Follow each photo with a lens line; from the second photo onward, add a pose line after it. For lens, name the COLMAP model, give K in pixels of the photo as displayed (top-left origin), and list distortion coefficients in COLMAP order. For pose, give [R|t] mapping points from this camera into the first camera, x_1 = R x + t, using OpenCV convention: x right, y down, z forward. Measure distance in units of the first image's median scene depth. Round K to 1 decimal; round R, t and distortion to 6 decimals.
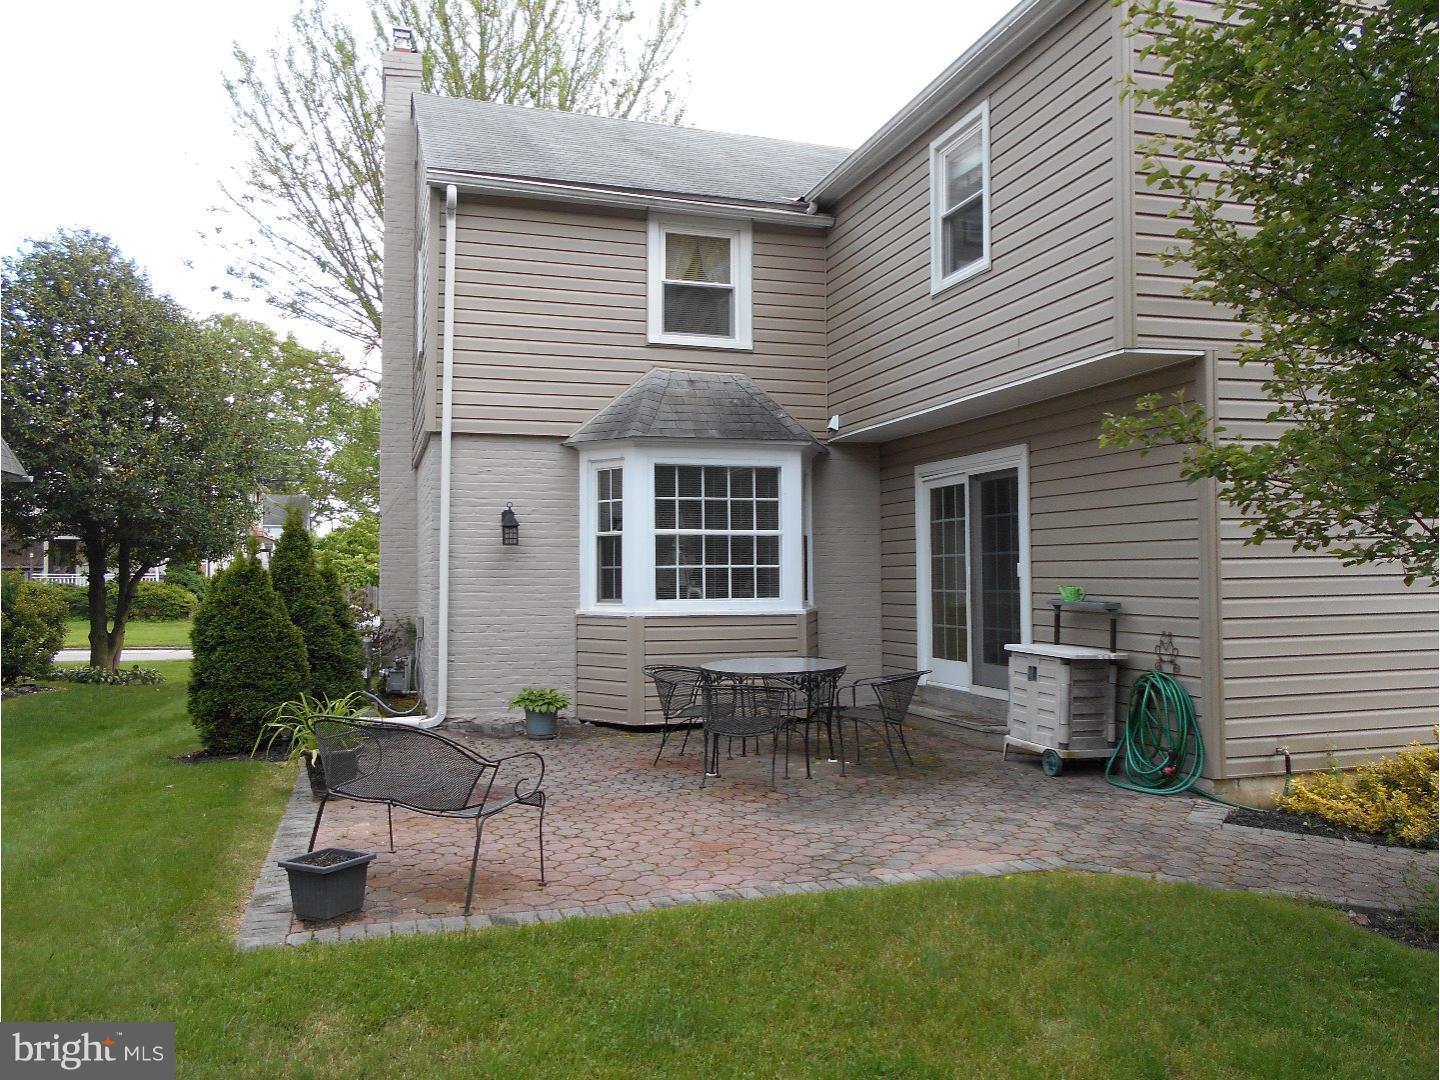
lens RADIAL K [[1132.0, 0, 711.3], [0, 1132.0, 543.2], [0, 0, 1]] dist [-0.004323, 0.018844]
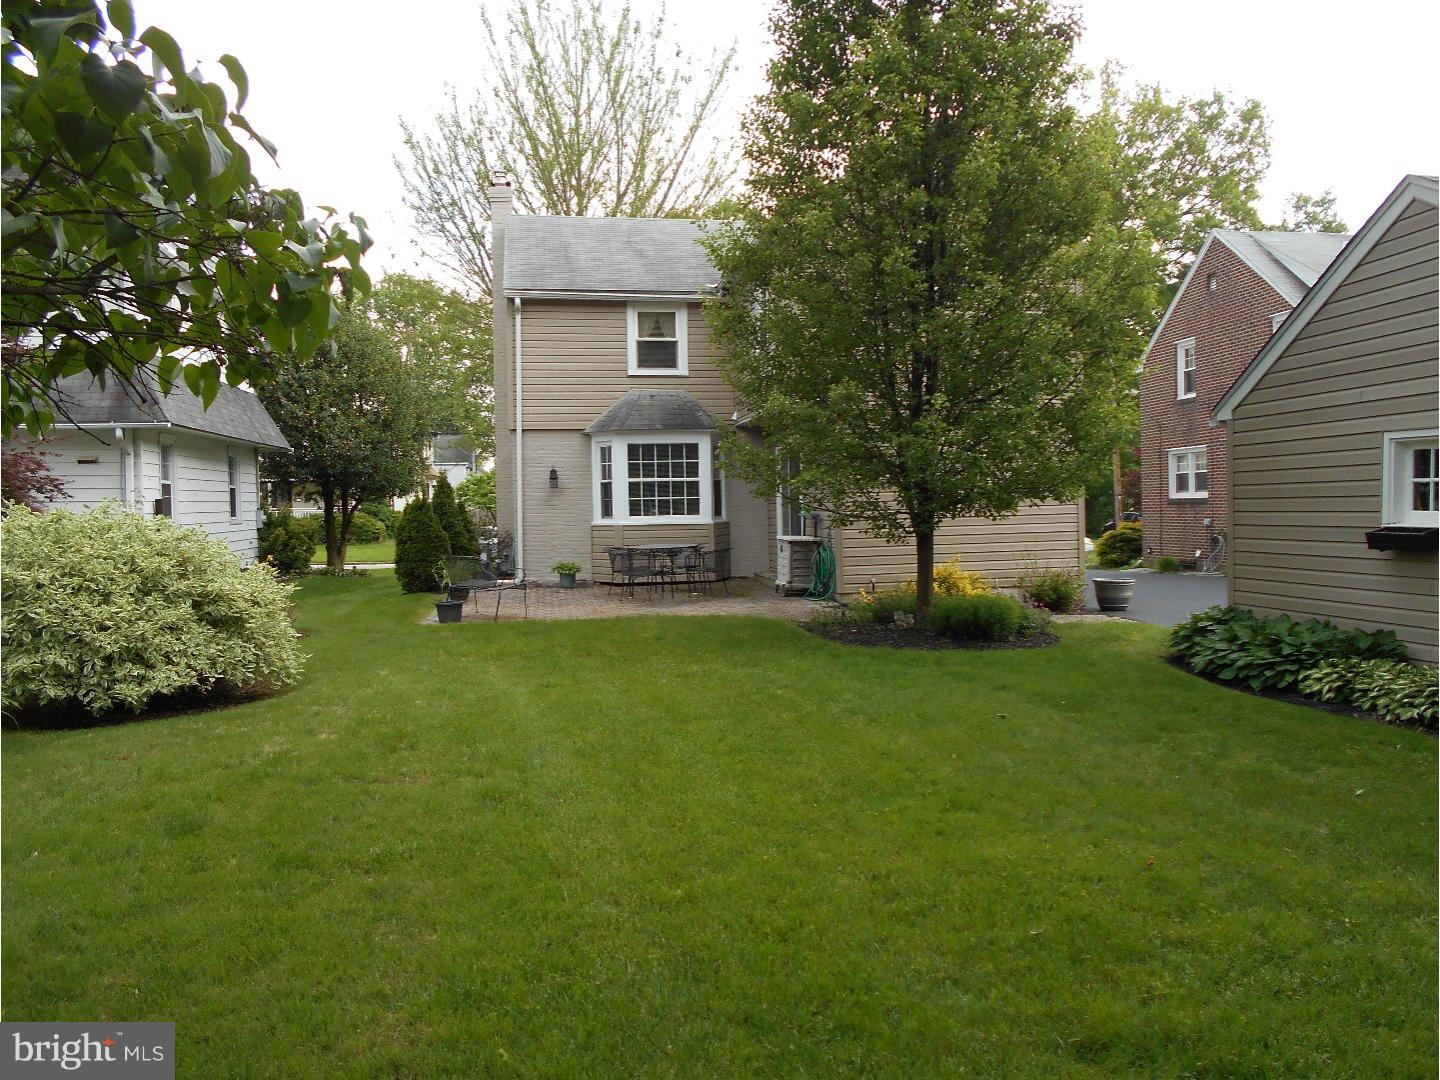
lens RADIAL K [[1132.0, 0, 711.3], [0, 1132.0, 543.2], [0, 0, 1]] dist [-0.004323, 0.018844]
pose [[0.989933, -0.008641, -0.141273, 0.338145], [0.017774, 0.997822, 0.063521, -0.021805], [0.140417, -0.065392, 0.987931, -0.807489]]
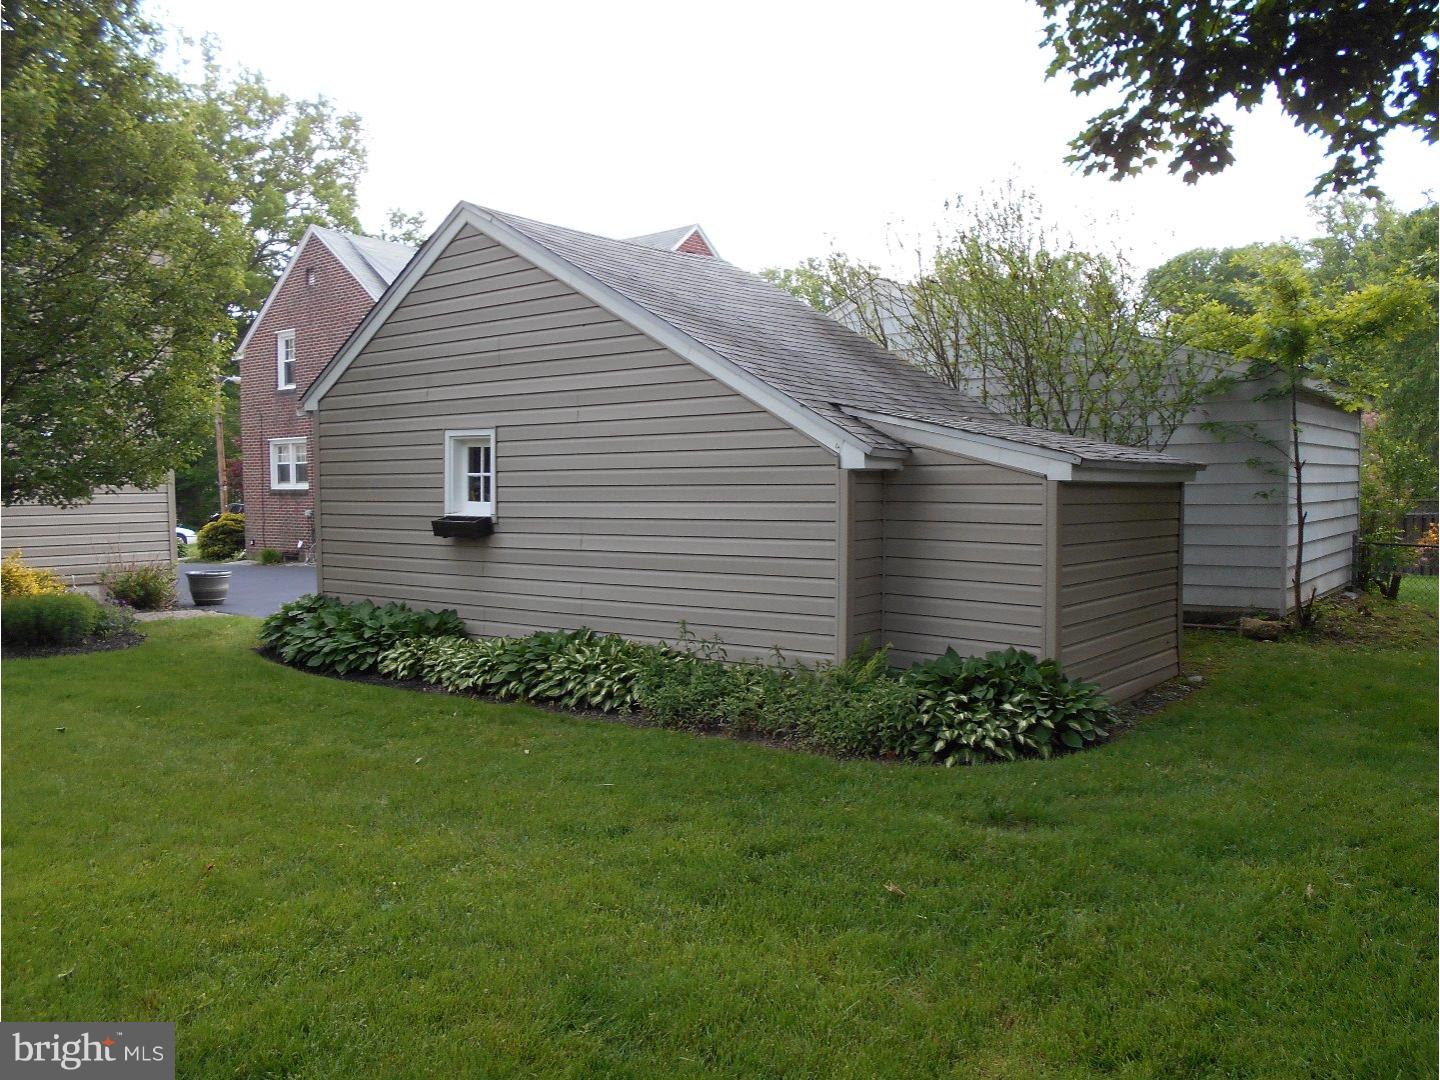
lens RADIAL K [[1132.0, 0, 711.3], [0, 1132.0, 543.2], [0, 0, 1]] dist [-0.004323, 0.018844]
pose [[0.828180, -0.020244, 0.560096, 0.380433], [-0.021123, 0.997510, 0.067287, -0.015243], [-0.560064, -0.067557, 0.825690, -0.790462]]
